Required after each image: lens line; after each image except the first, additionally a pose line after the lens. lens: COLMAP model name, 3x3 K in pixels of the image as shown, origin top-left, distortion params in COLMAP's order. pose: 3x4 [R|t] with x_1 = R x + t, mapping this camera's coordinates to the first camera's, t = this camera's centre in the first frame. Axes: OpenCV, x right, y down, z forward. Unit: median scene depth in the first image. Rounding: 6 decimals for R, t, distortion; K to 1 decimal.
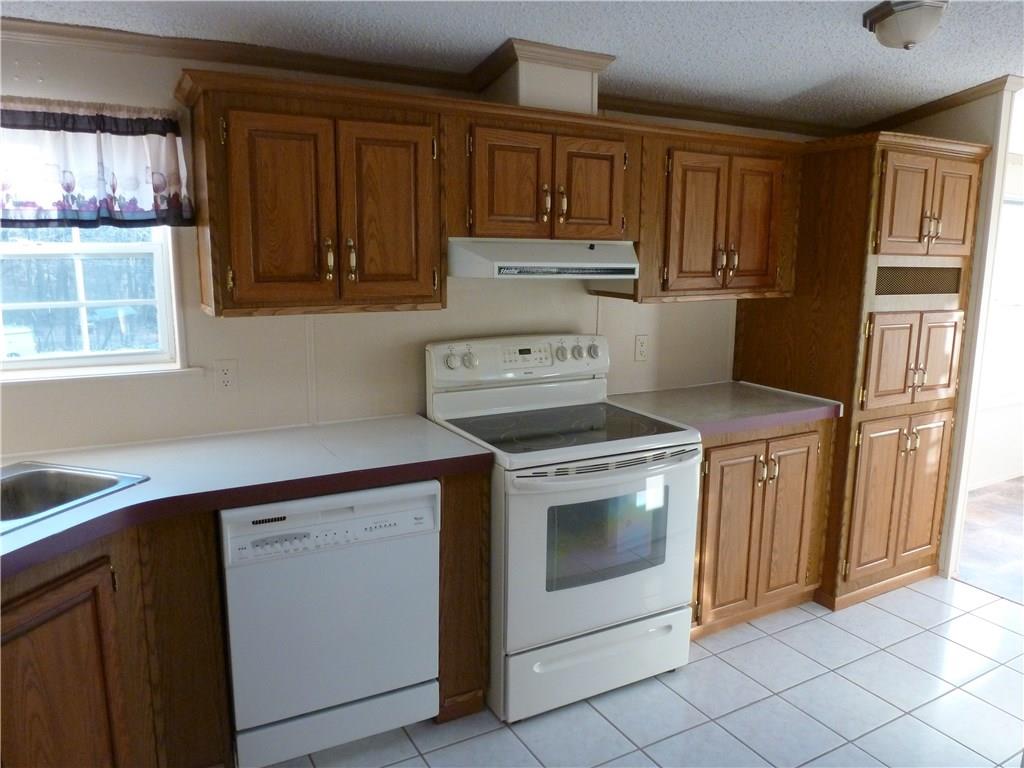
lens RADIAL K [[762.5, 0, 512.0], [0, 762.5, 384.0], [0, 0, 1]] dist [-0.036103, 0.000281]
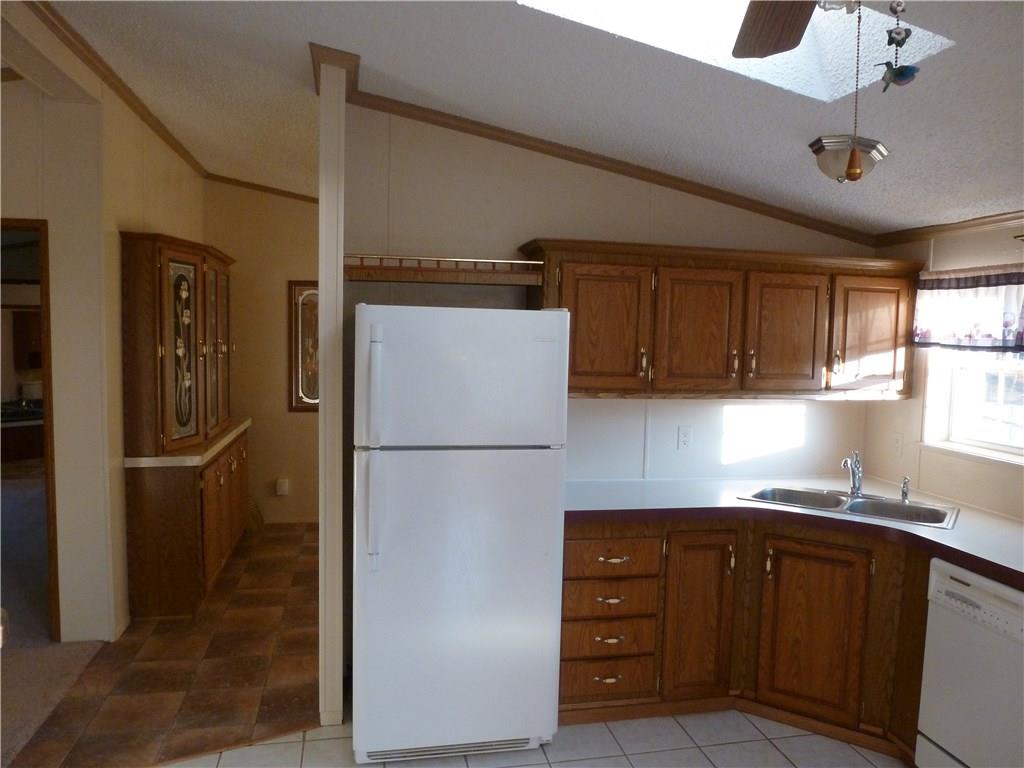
lens RADIAL K [[711.1, 0, 512.0], [0, 711.1, 384.0], [0, 0, 1]] dist [-0.105067, -0.000489]
pose [[-0.256710, 0.049422, -0.965224, 0.923958], [-0.206319, 0.972869, 0.104686, -0.101057], [0.944210, 0.226018, -0.239549, 0.488288]]
